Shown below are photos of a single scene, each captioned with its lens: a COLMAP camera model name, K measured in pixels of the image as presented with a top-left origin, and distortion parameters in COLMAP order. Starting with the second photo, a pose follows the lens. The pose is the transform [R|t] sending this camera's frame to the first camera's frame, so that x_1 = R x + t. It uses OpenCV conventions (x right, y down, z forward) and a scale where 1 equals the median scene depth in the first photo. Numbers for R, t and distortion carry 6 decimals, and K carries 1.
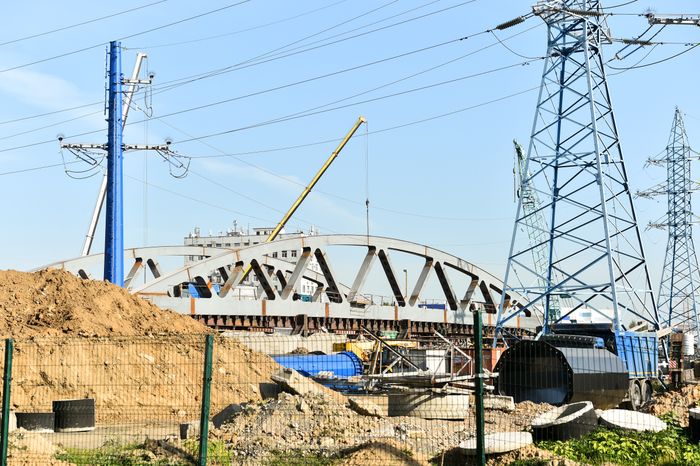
lens RADIAL K [[1437.0, 0, 350.0], [0, 1437.0, 233.0], [0, 0, 1]] dist [0.222649, 0.040481]
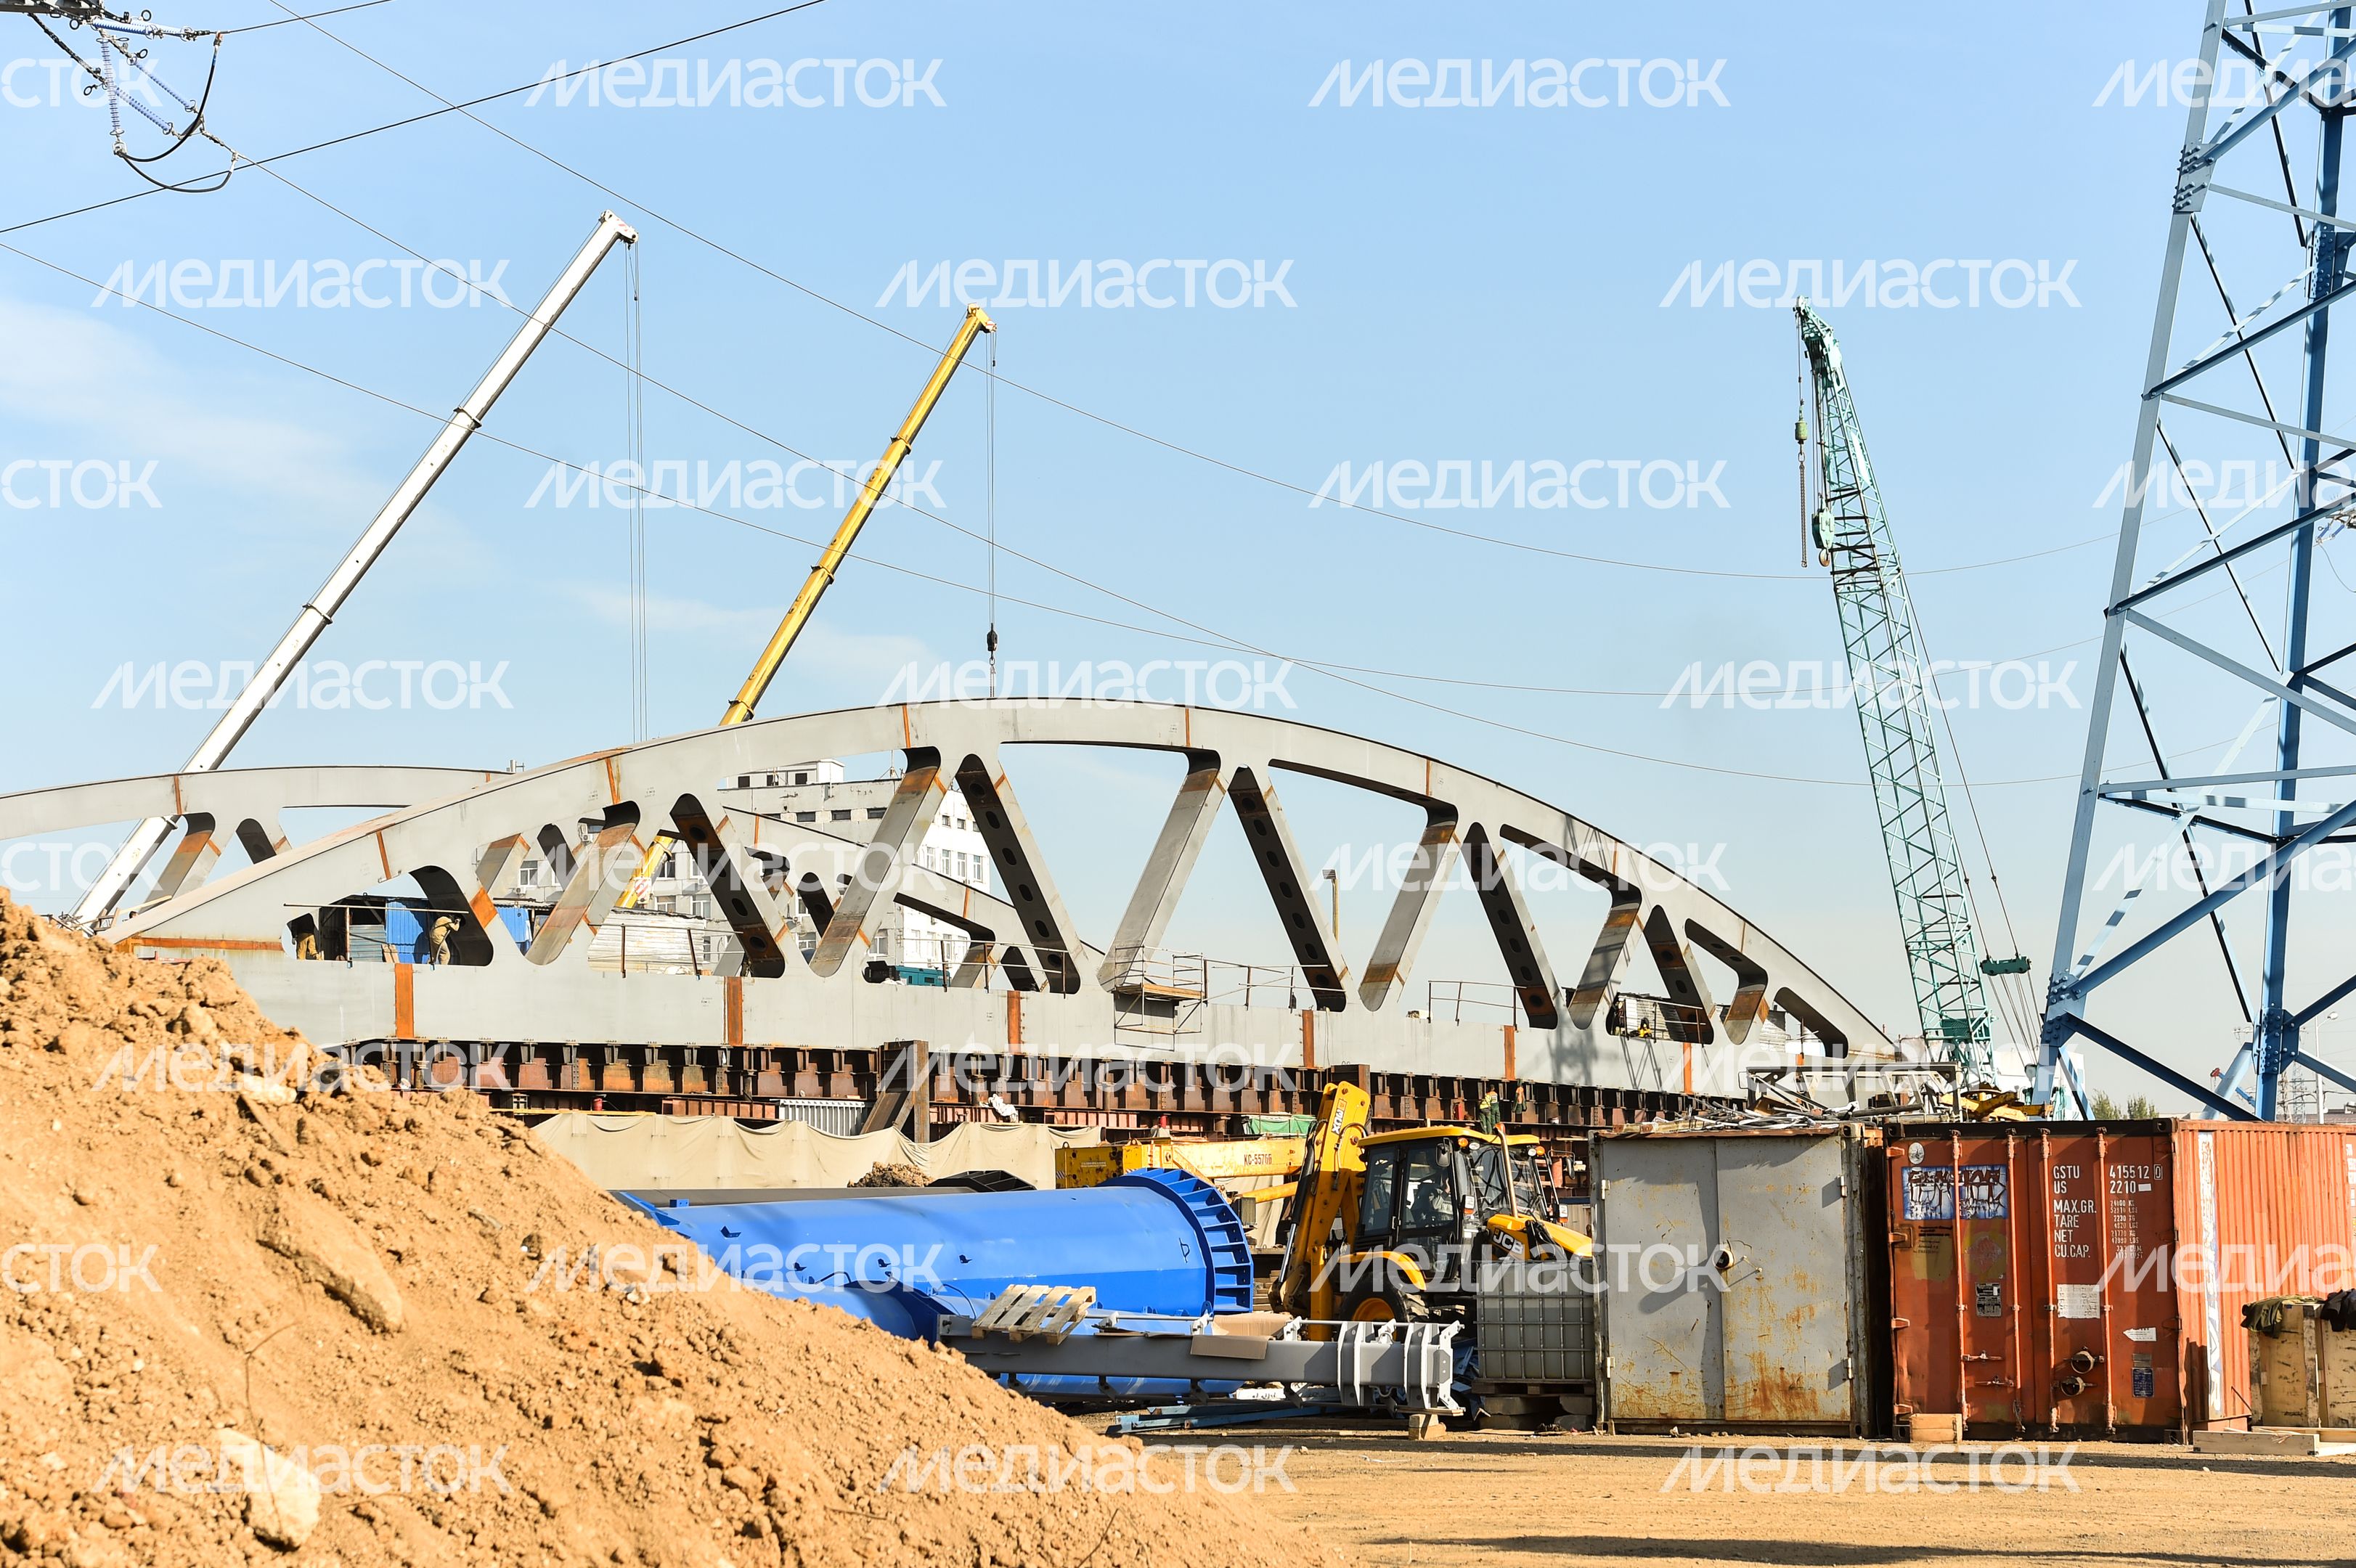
lens RADIAL K [[4836.3, 0, 1178.0], [0, 4836.3, 784.0], [0, 0, 1]] dist [0.222649, 0.040481]
pose [[0.999718, -0.009311, 0.021849, -0.006407], [0.009502, 0.999917, -0.008655, 0.022571], [-0.021767, 0.008860, 0.999724, 0.230049]]
